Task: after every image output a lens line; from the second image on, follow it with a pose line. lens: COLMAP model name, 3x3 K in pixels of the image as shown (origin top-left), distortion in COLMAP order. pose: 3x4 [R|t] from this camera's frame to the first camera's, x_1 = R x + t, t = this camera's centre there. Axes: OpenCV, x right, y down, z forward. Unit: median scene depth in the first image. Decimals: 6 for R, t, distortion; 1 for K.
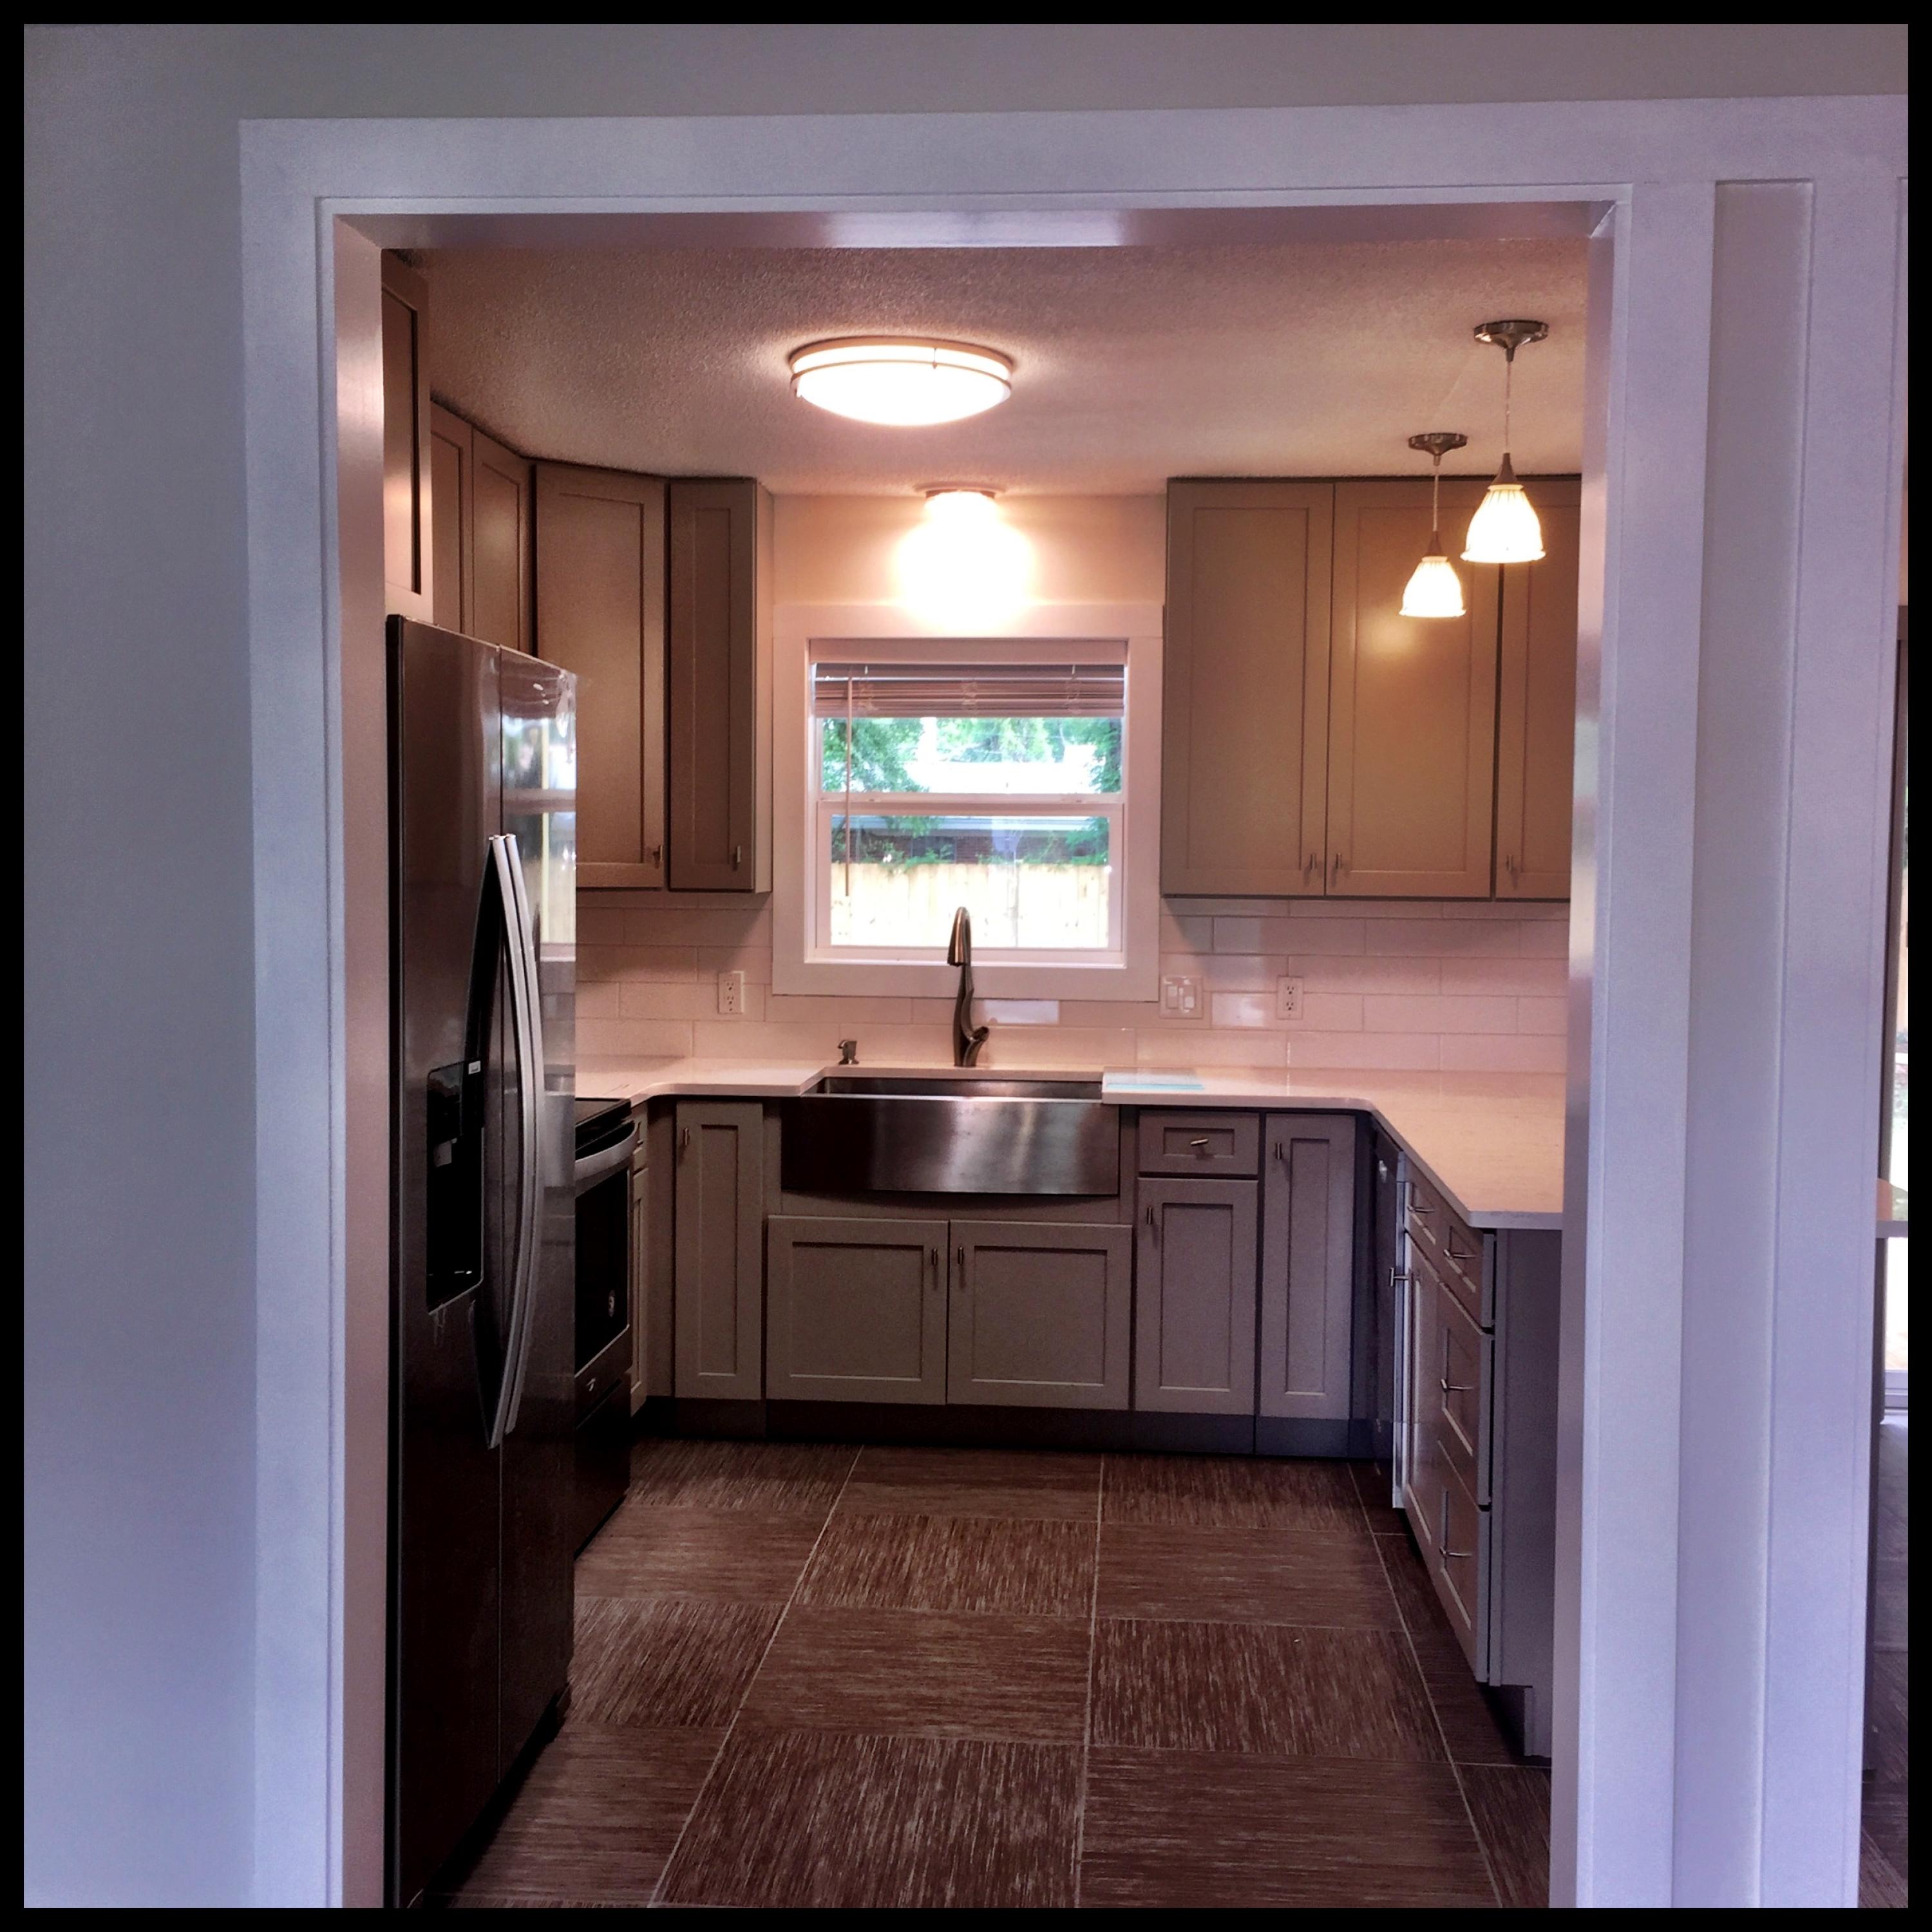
lens RADIAL K [[2135.4, 0, 977.8], [0, 2135.4, 959.4], [0, 0, 1]] dist [0.057228, 0.000000]
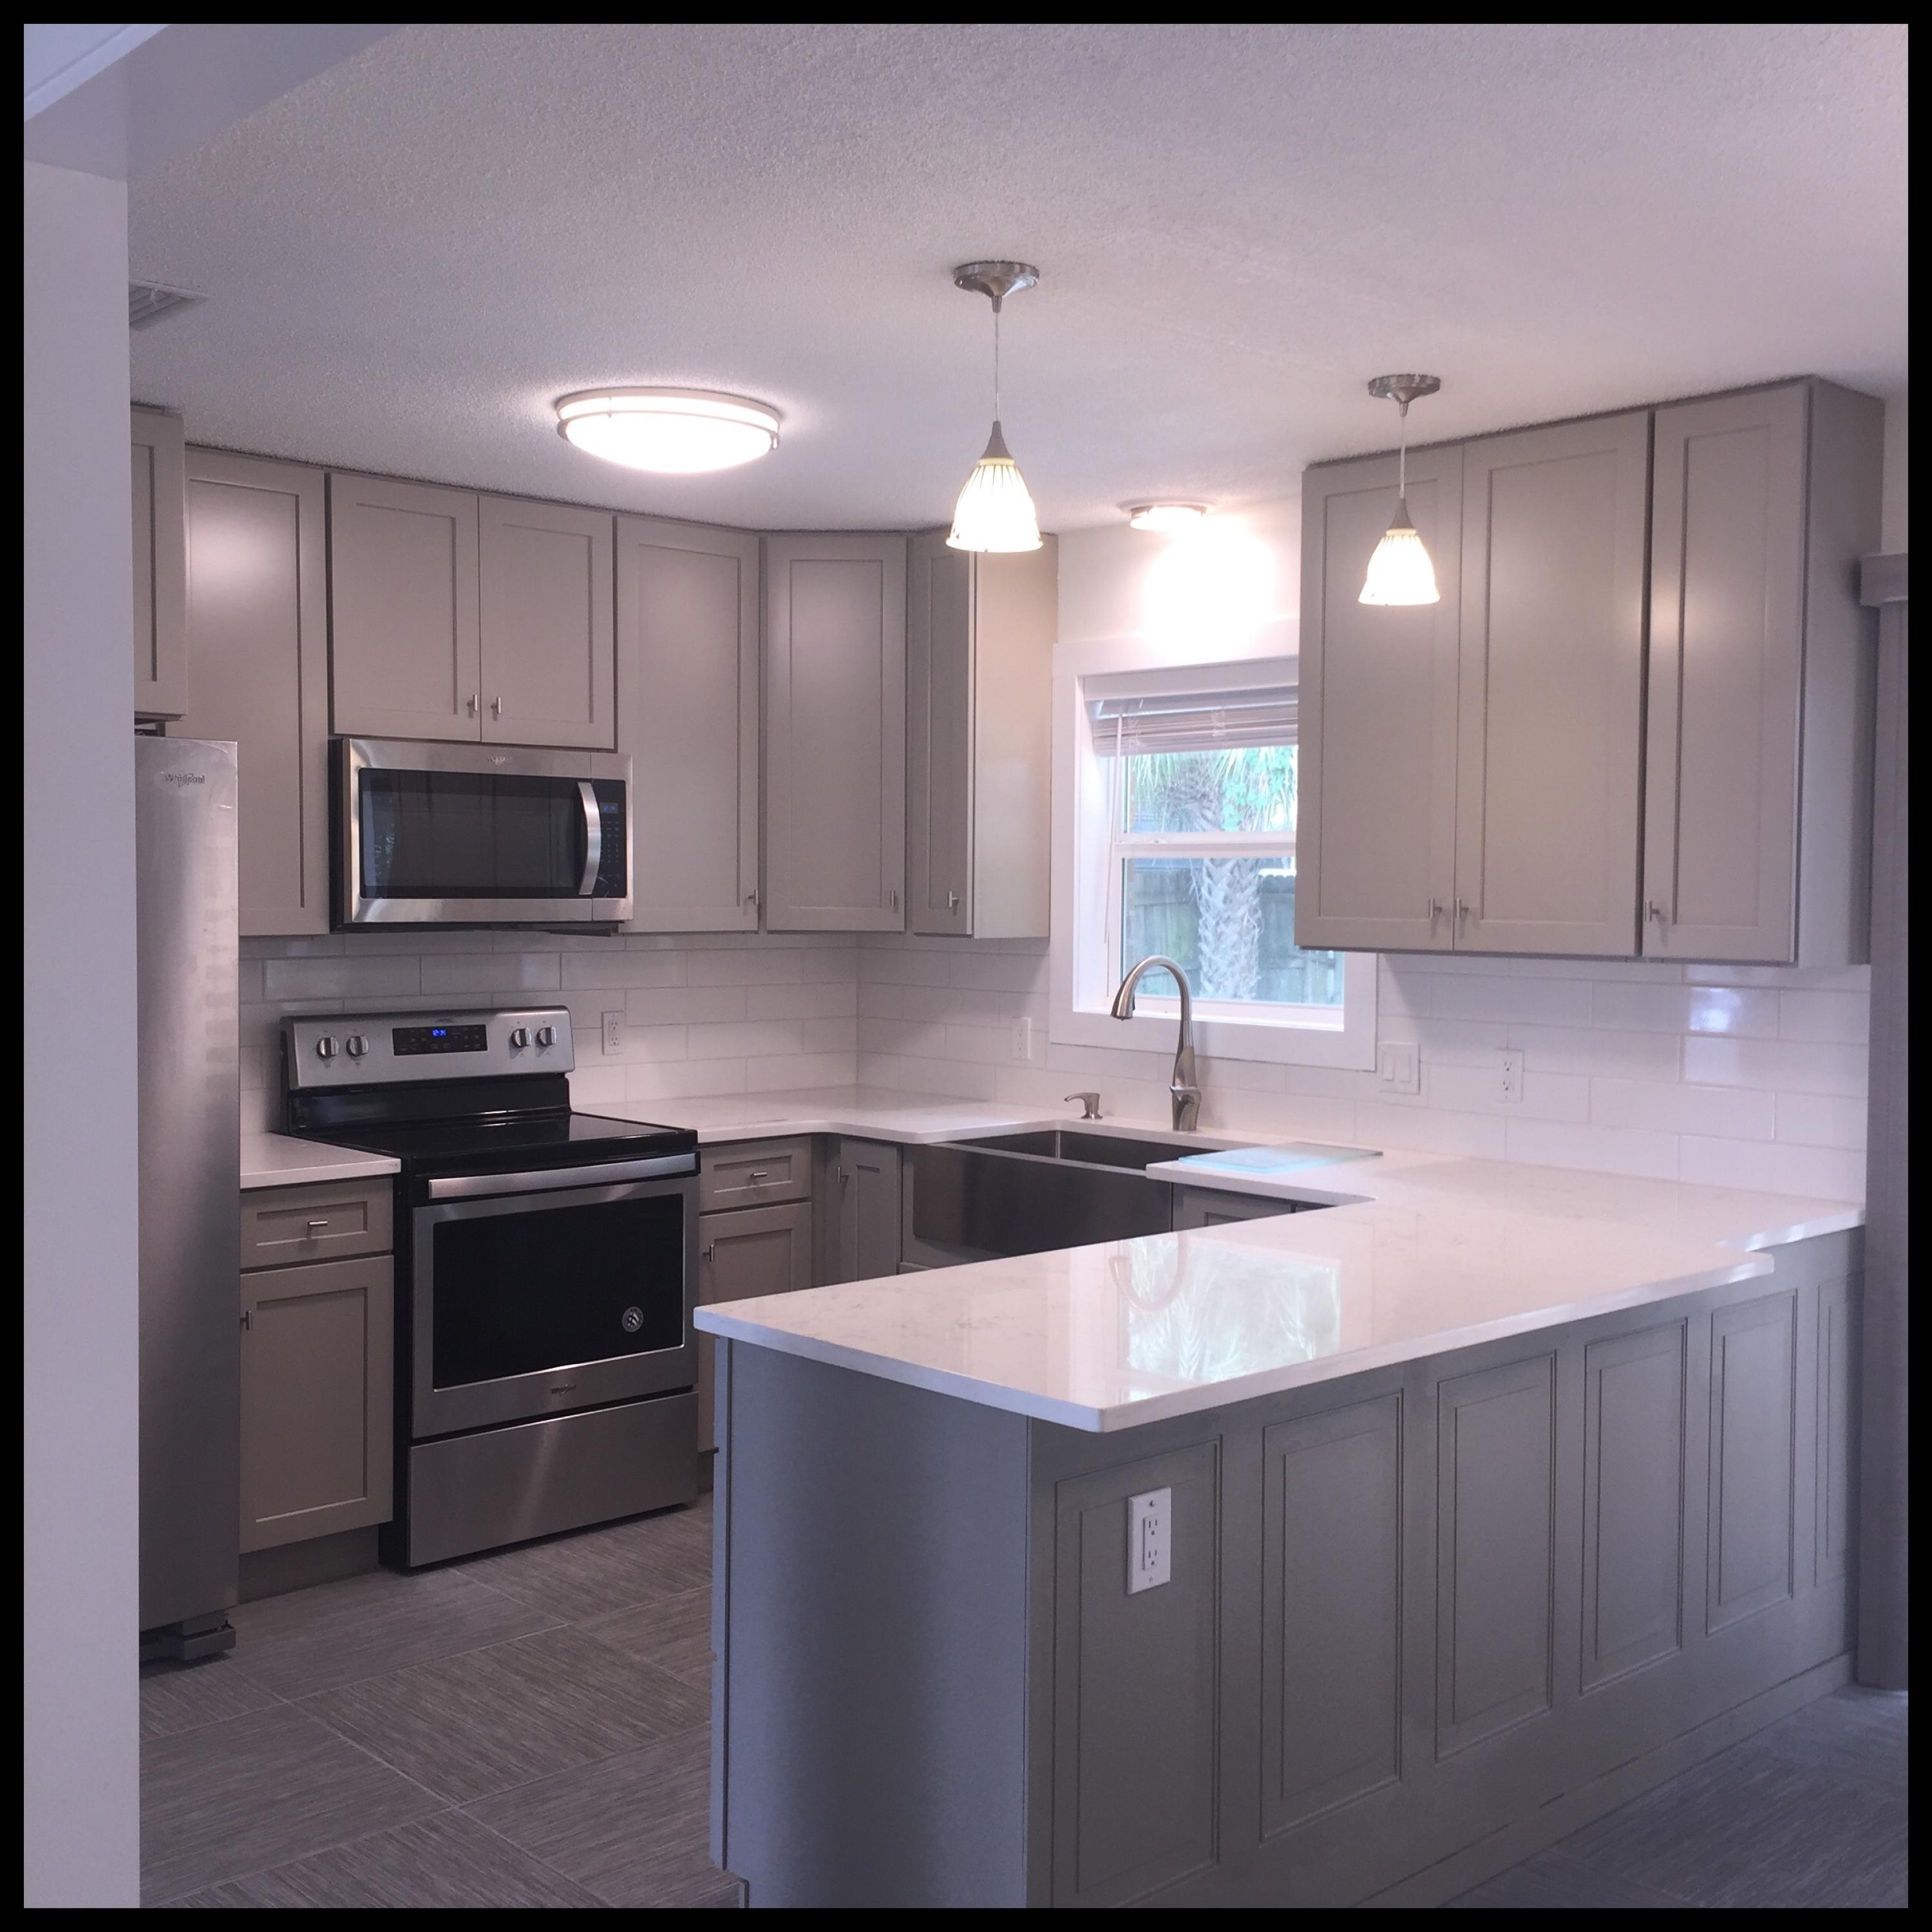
lens RADIAL K [[2135.4, 0, 976.9], [0, 2135.4, 973.1], [0, 0, 1]] dist [0.057228, 0.000000]
pose [[0.741913, 0.023695, -0.670077, 0.593878], [-0.032181, 0.999482, -0.000288, -0.015684], [0.669723, 0.021778, 0.742291, 0.282715]]
